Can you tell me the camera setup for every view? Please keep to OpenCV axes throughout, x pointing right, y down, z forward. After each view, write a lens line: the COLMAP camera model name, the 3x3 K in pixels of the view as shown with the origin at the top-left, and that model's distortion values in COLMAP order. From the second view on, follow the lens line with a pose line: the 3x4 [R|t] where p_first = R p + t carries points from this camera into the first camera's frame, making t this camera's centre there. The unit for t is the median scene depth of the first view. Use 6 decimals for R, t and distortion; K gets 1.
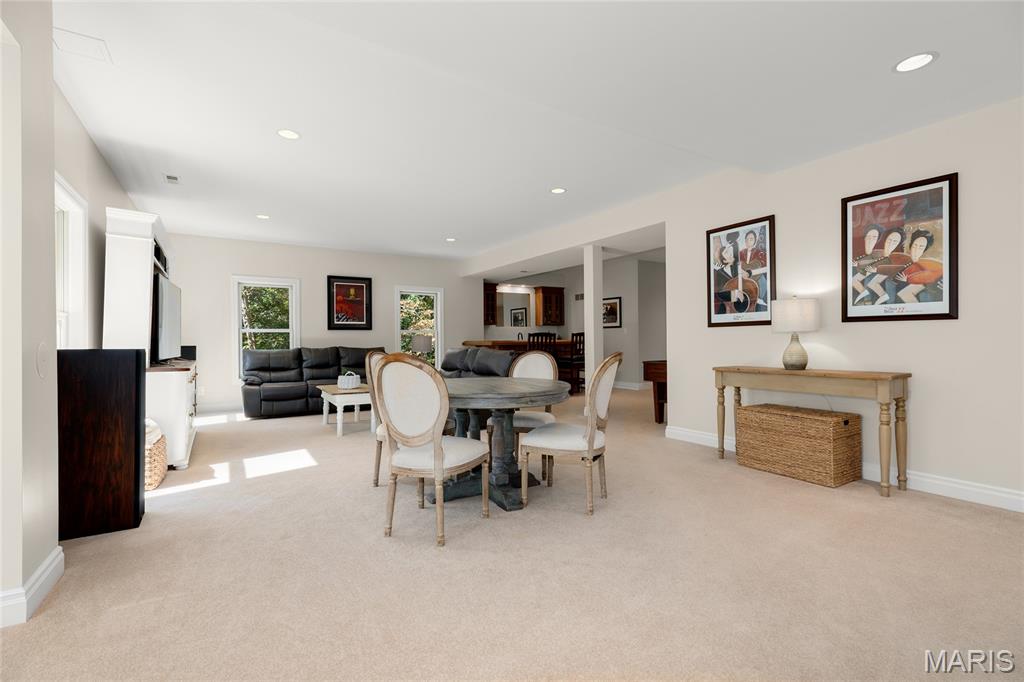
lens RADIAL K [[461.9, 0, 509.1], [0, 461.9, 340.8], [0, 0, 1]] dist [-0.004615, 0.000104]
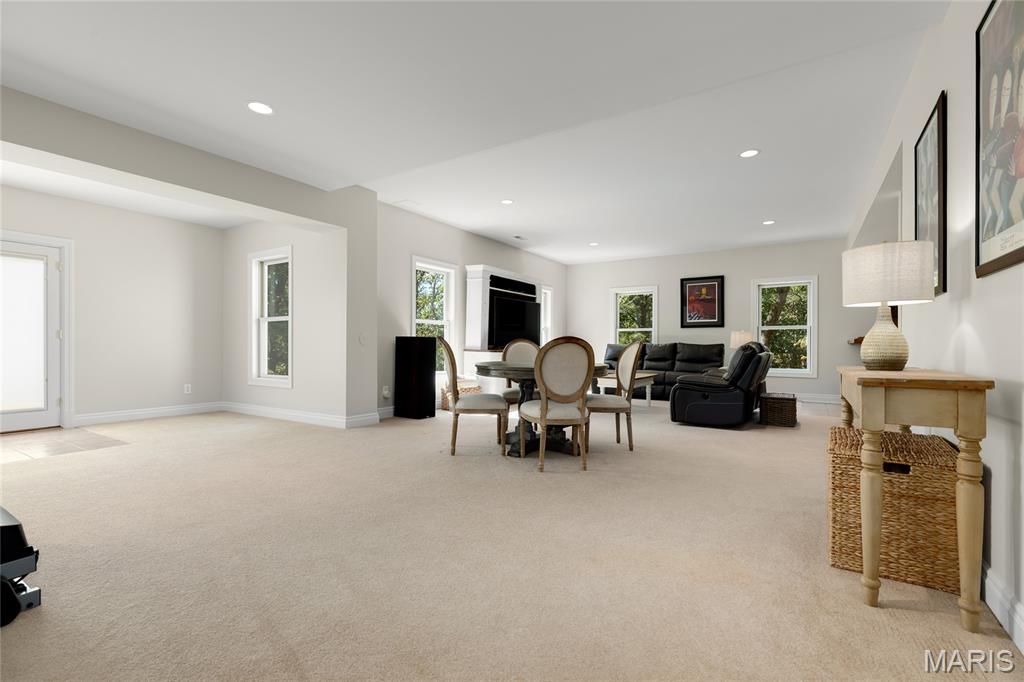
lens RADIAL K [[461.9, 0, 508.8], [0, 461.9, 341.0], [0, 0, 1]] dist [-0.004615, 0.000104]
pose [[0.432661, -0.001565, -0.901555, 0.425868], [-0.005036, 0.999979, -0.004152, 0.014274], [0.901543, 0.006337, 0.432644, 0.150933]]
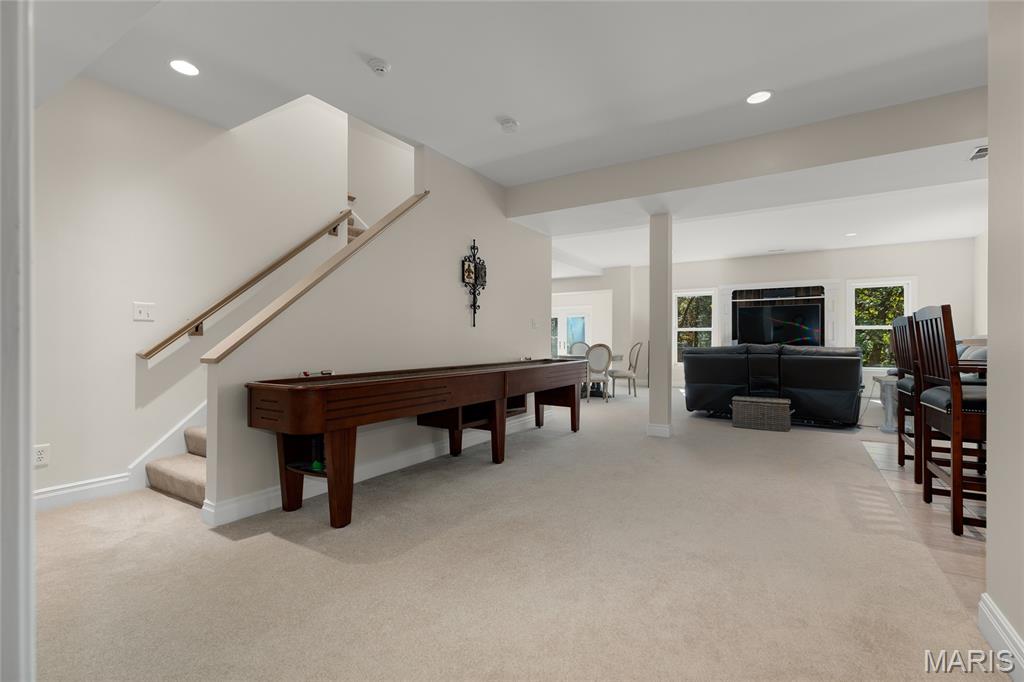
lens RADIAL K [[461.9, 0, 510.3], [0, 461.9, 334.2], [0, 0, 1]] dist [-0.004615, 0.000104]
pose [[-0.893464, 0.003044, -0.449125, 0.656943], [-0.001517, 0.999951, 0.009796, -0.015405], [0.449133, 0.009433, -0.893415, 1.298649]]
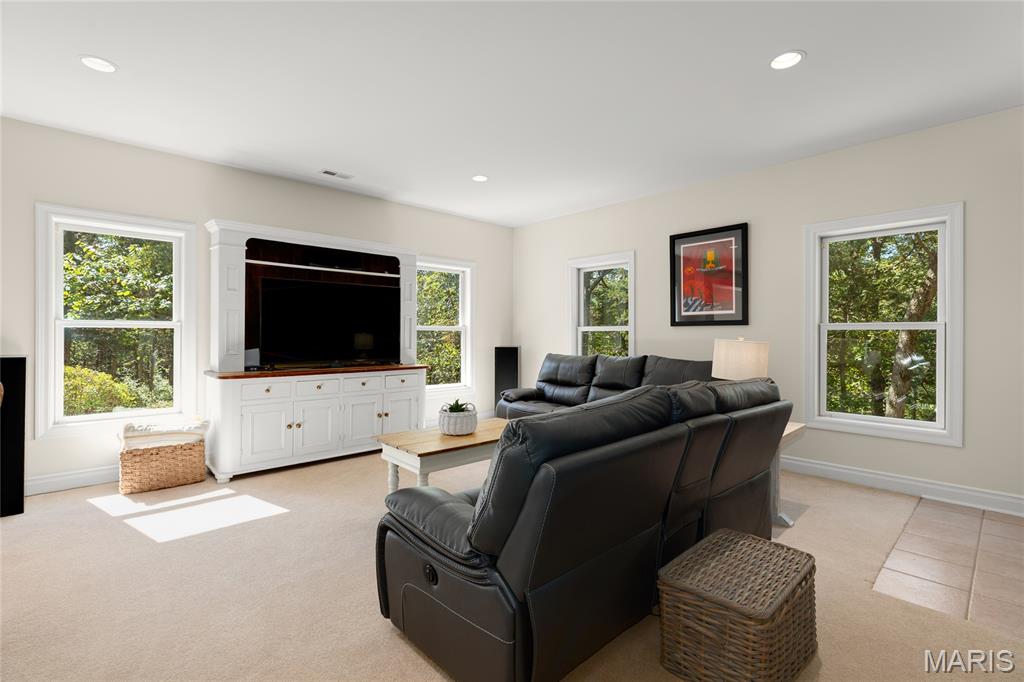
lens RADIAL K [[461.9, 0, 507.7], [0, 461.9, 335.4], [0, 0, 1]] dist [-0.004615, 0.000104]
pose [[0.195958, 0.006772, -0.980589, 0.156179], [-0.002267, 0.999977, 0.006453, -0.015171], [0.980610, 0.000958, 0.195969, 0.674721]]
